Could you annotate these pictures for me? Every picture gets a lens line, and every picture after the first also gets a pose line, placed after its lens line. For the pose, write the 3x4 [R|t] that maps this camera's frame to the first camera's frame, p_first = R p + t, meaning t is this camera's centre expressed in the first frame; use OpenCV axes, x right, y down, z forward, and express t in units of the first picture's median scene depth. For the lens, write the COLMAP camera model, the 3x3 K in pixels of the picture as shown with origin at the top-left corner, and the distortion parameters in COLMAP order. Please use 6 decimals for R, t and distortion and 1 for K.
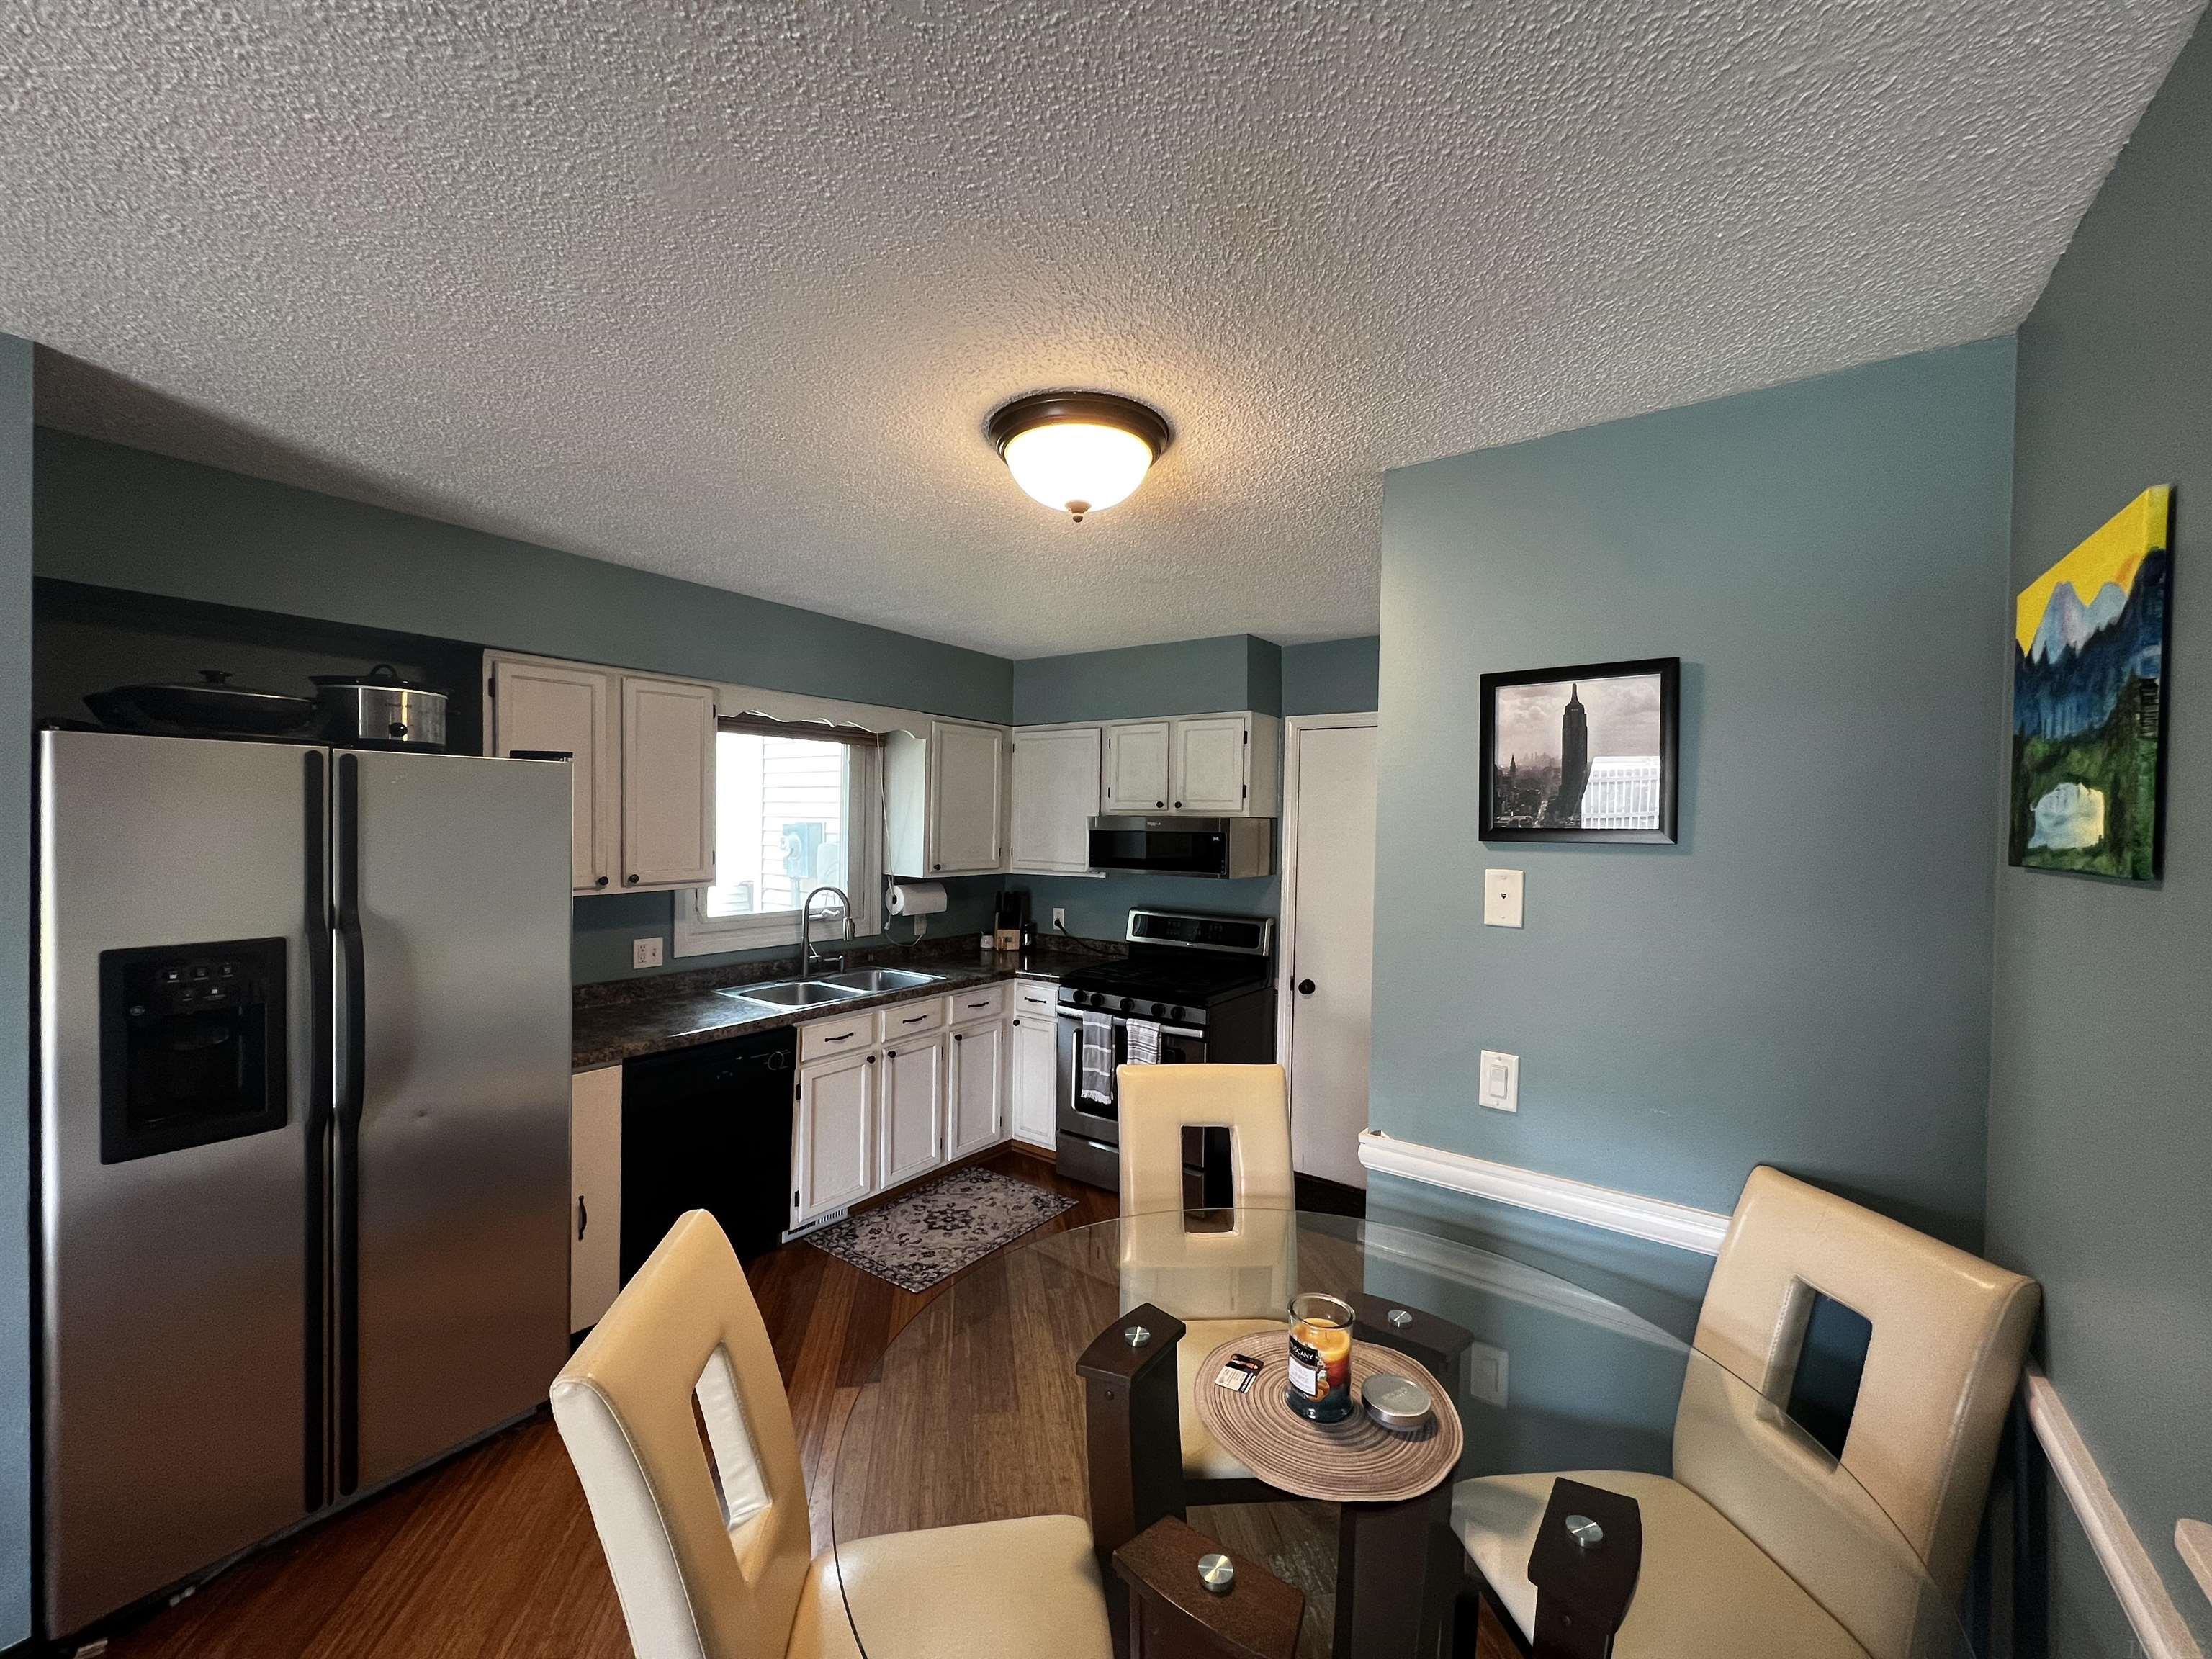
lens RADIAL K [[885.5, 0, 1097.9], [0, 885.5, 831.5], [0, 0, 1]] dist [0.000960, 0.000655]
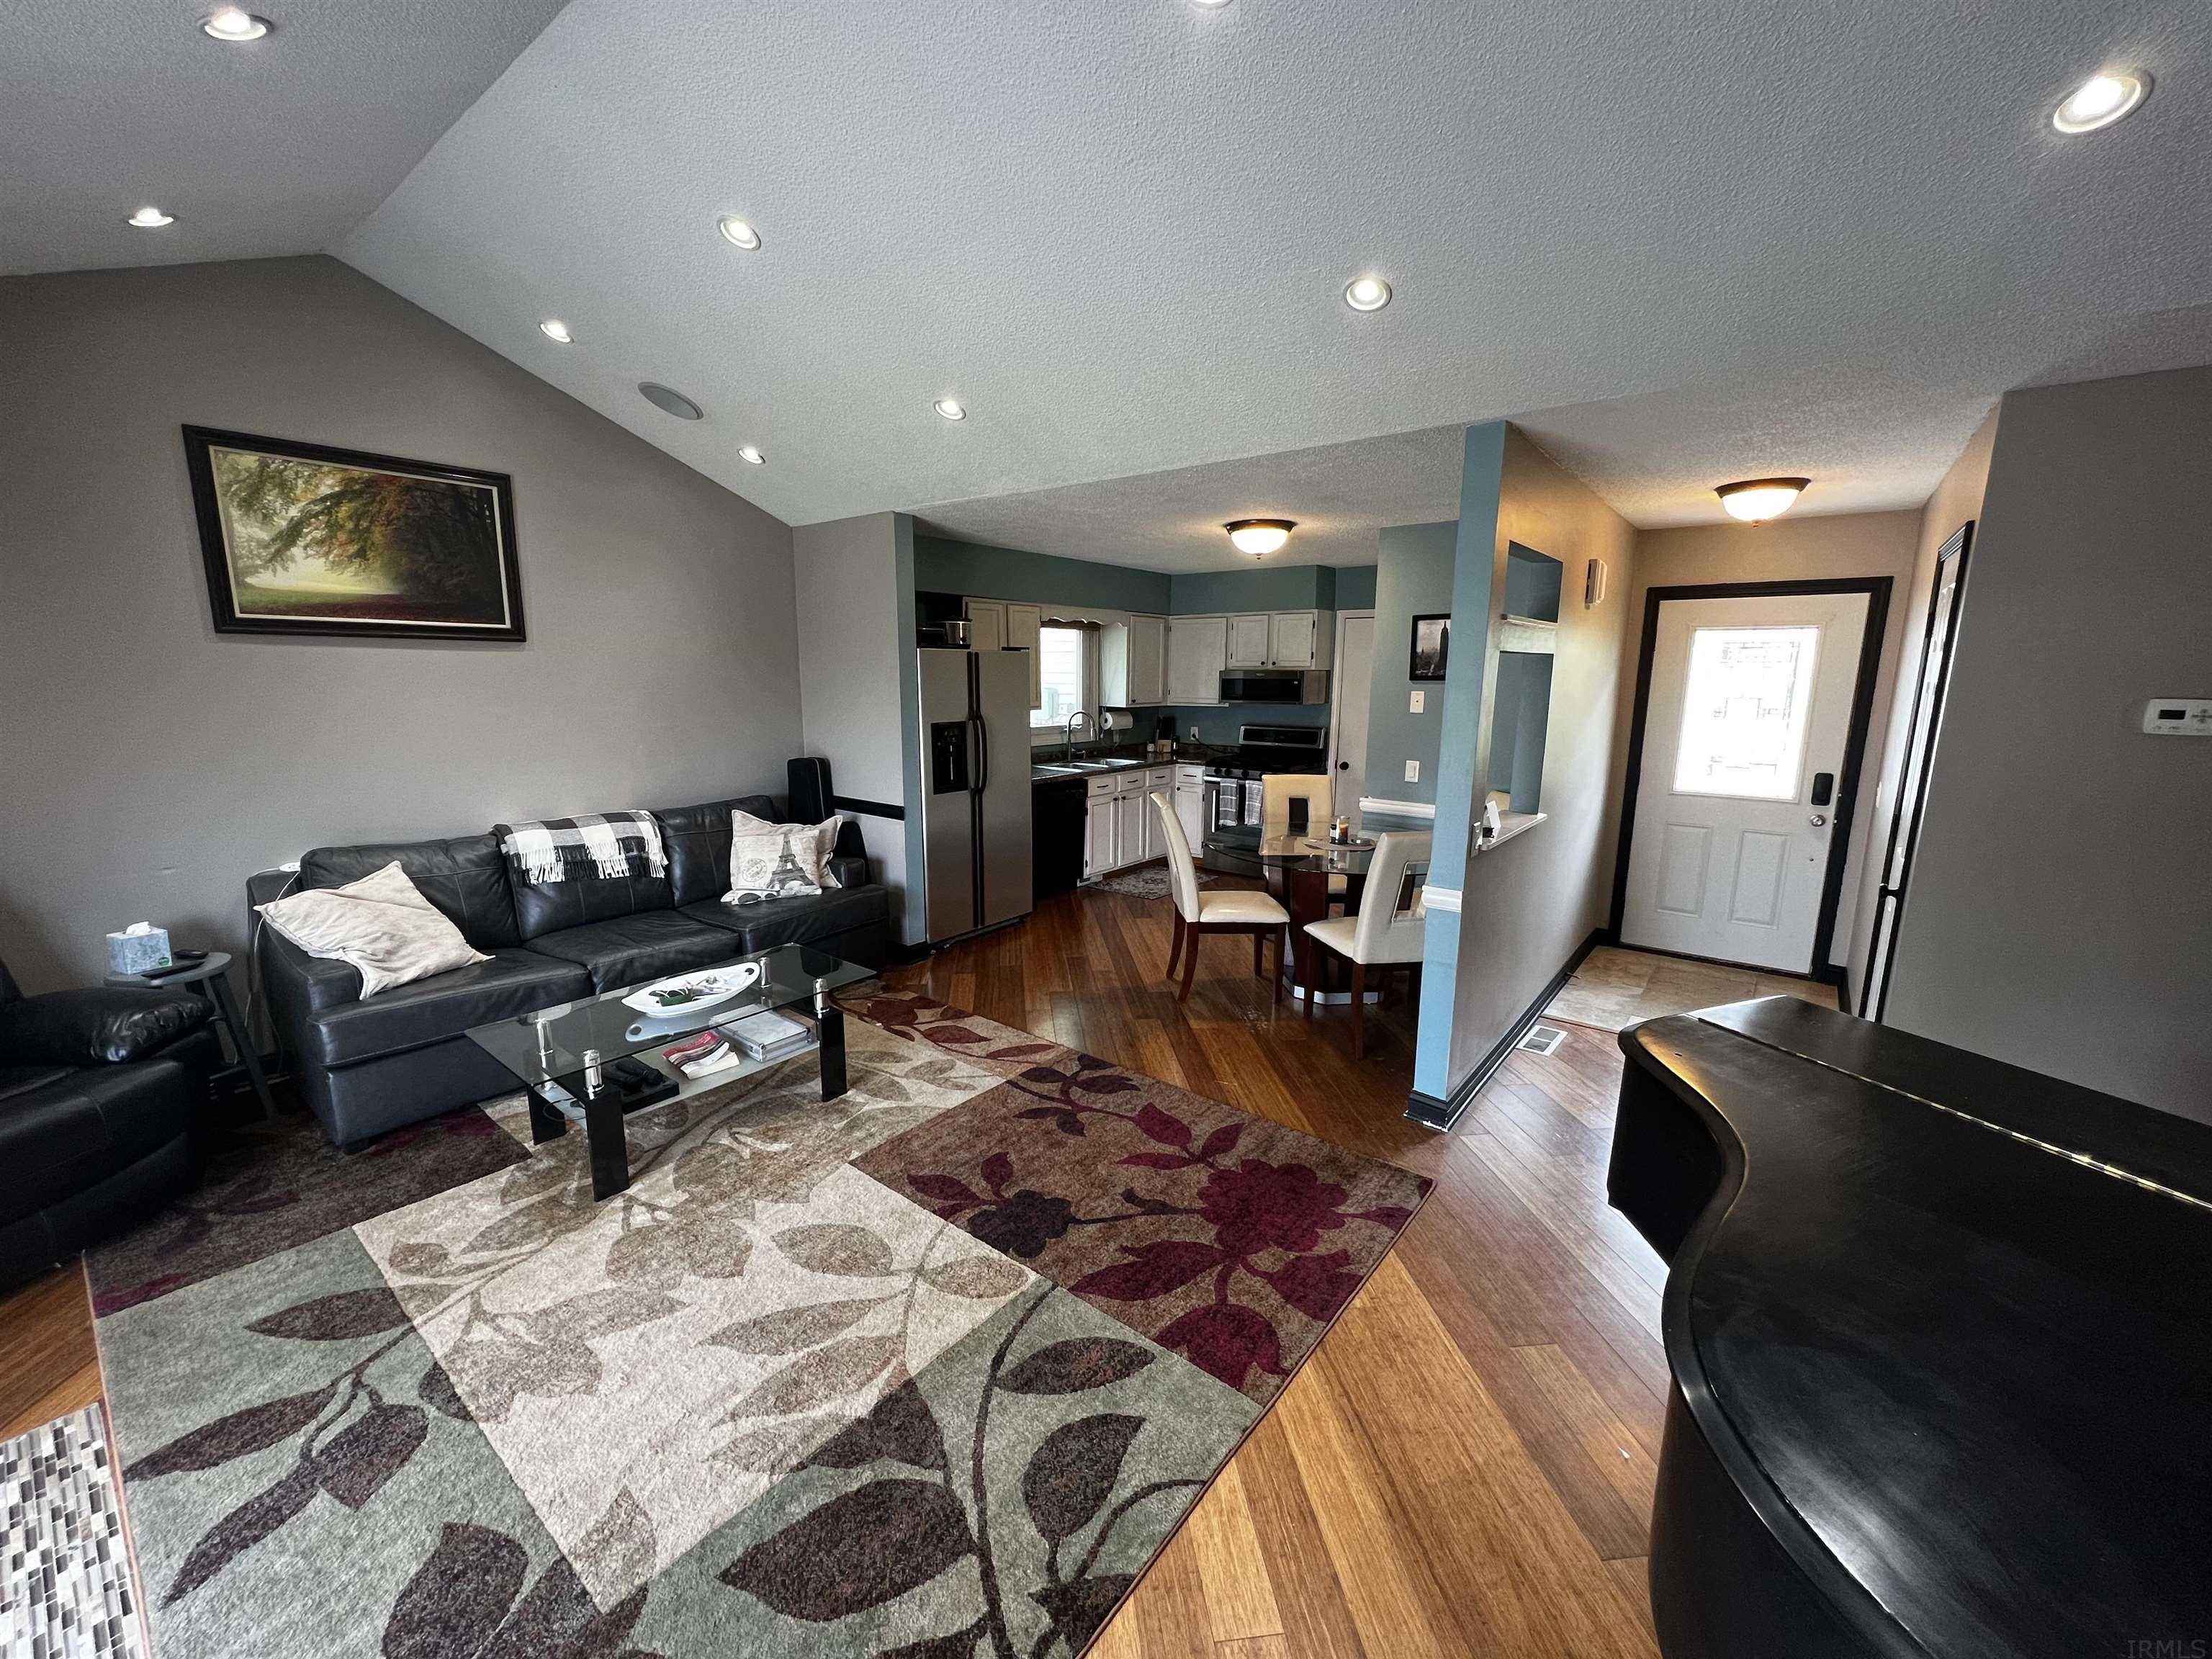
lens RADIAL K [[885.5, 0, 1094.9], [0, 885.5, 826.3], [0, 0, 1]] dist [0.000960, 0.000655]
pose [[0.998469, -0.003072, -0.055234, -0.176451], [0.011986, 0.986752, 0.161793, 0.000514], [0.054005, -0.162207, 0.985278, -0.847437]]
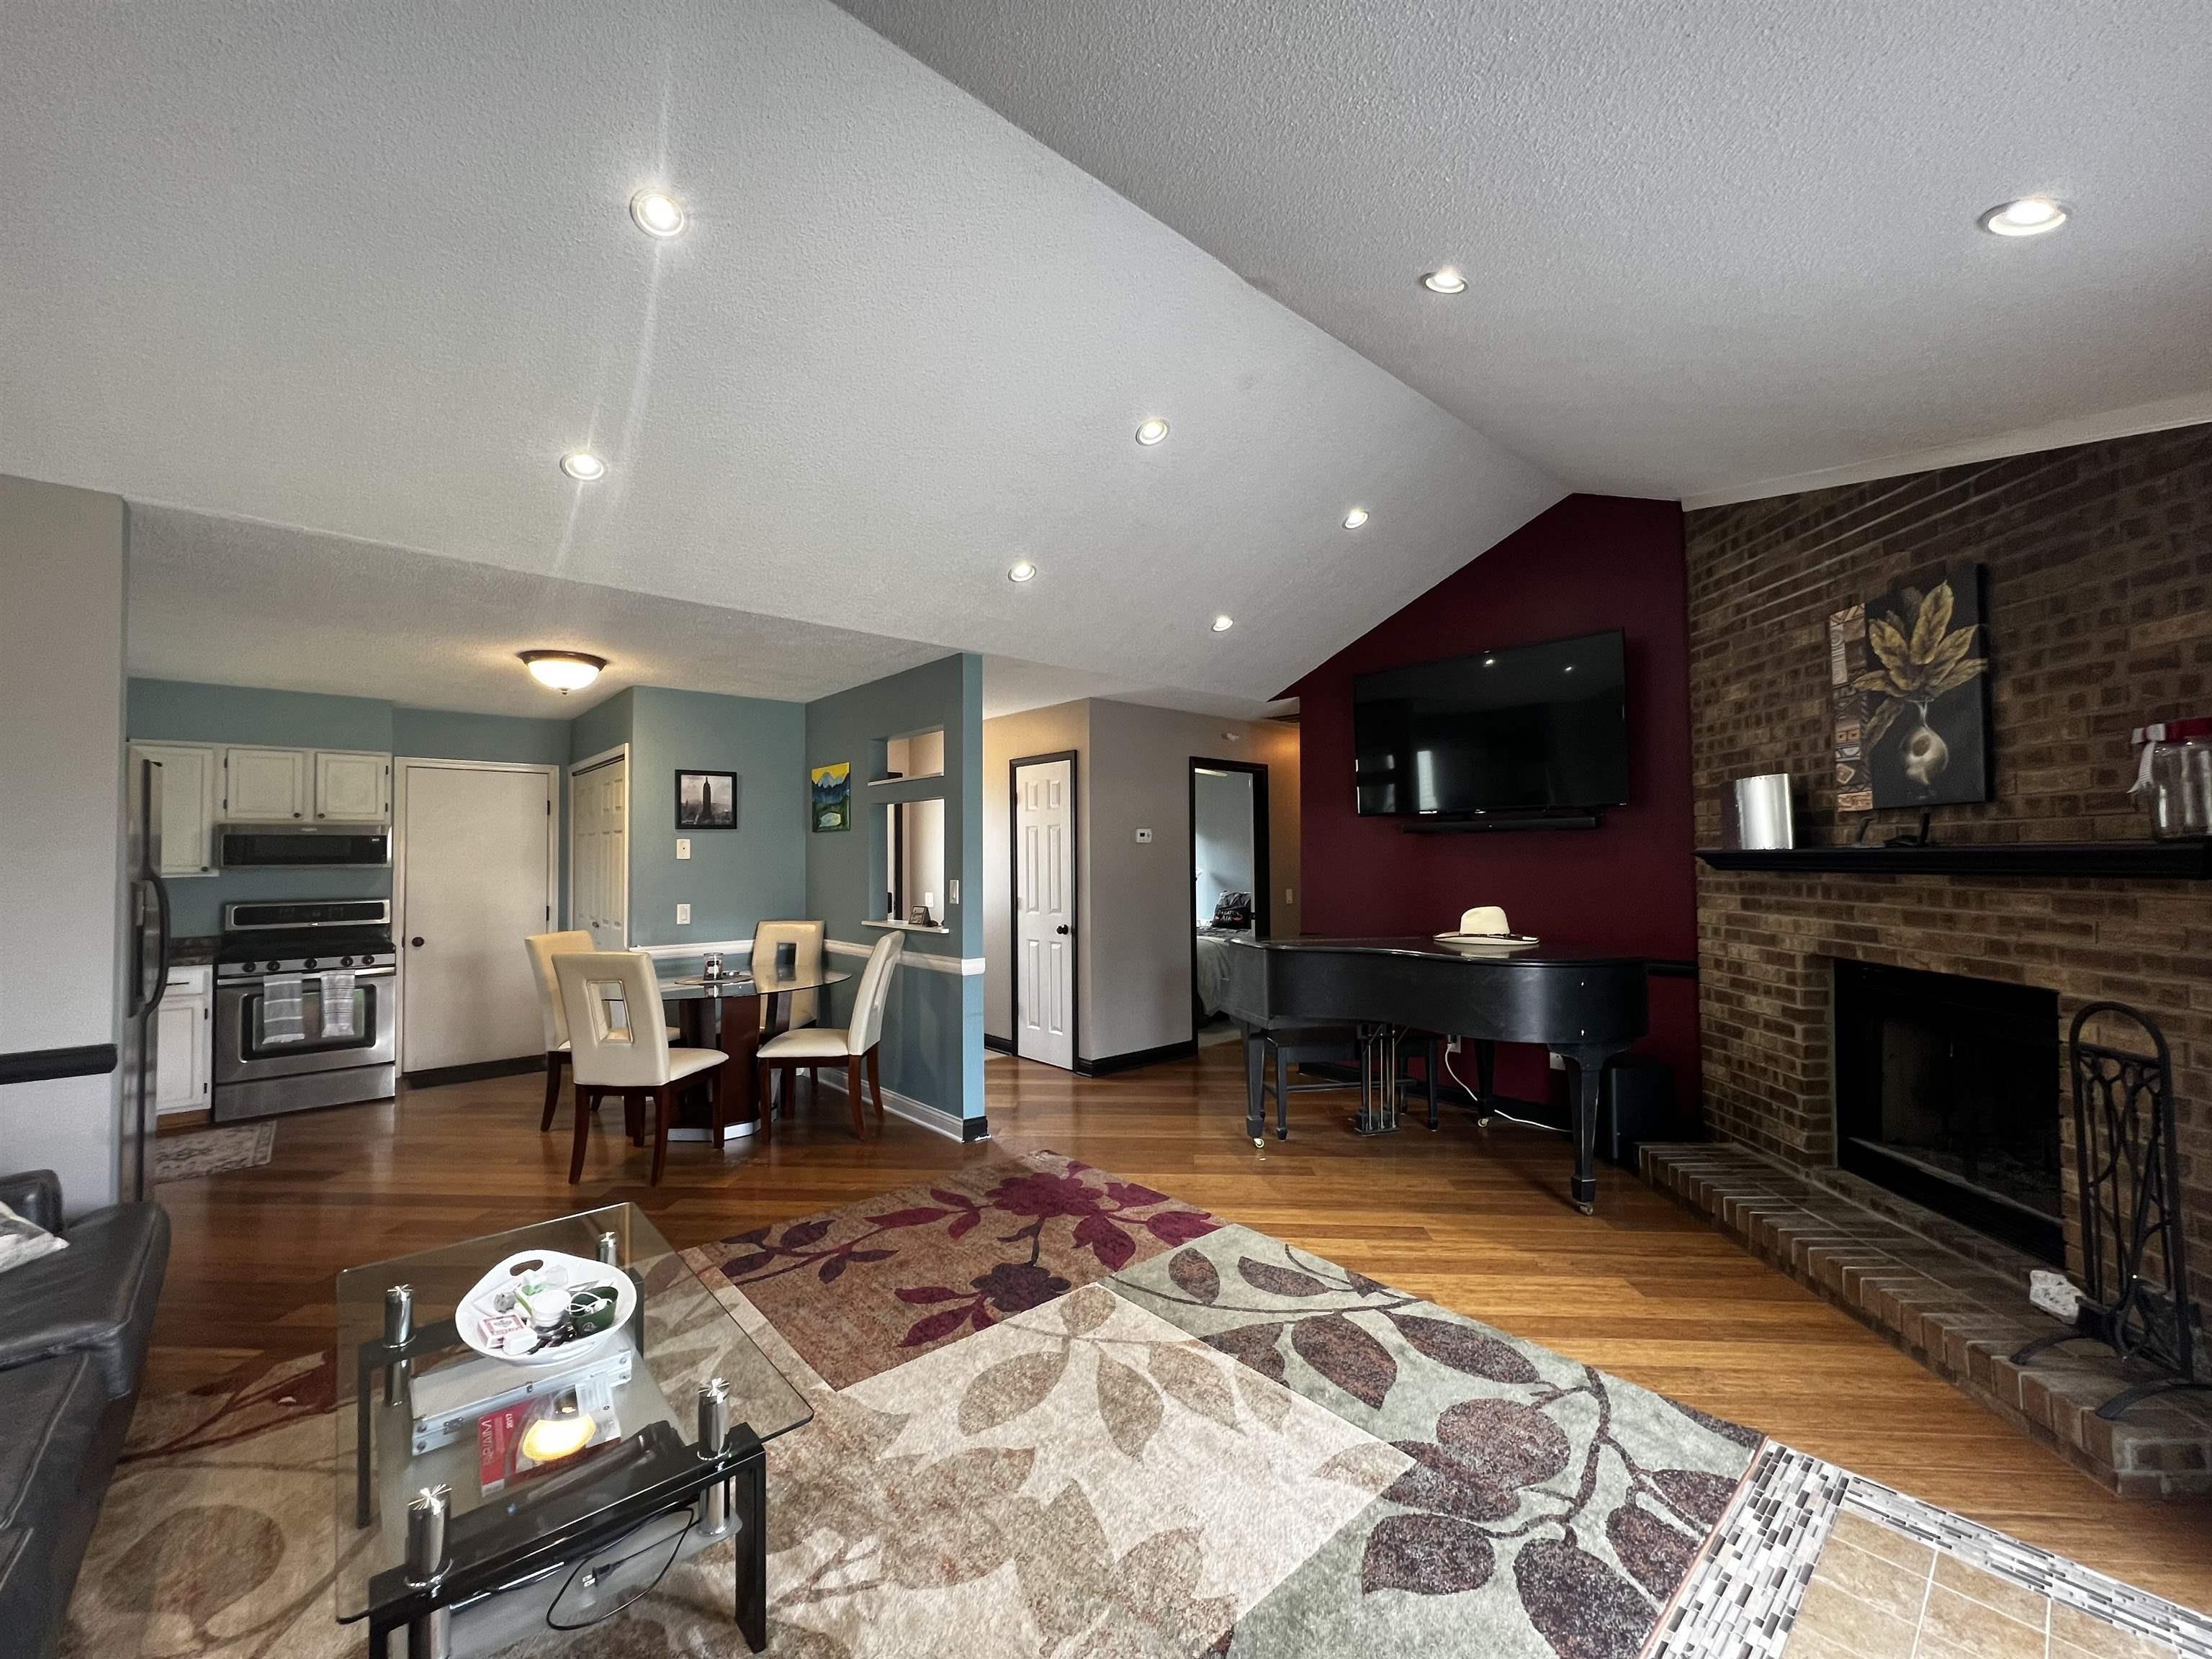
lens RADIAL K [[885.5, 0, 1100.9], [0, 885.5, 834.0], [0, 0, 1]] dist [0.000960, 0.000655]
pose [[0.224013, 0.006559, 0.974564, -0.988847], [0.027983, 0.999522, -0.013159, 0.049861], [-0.974184, 0.030219, 0.223722, -0.460017]]
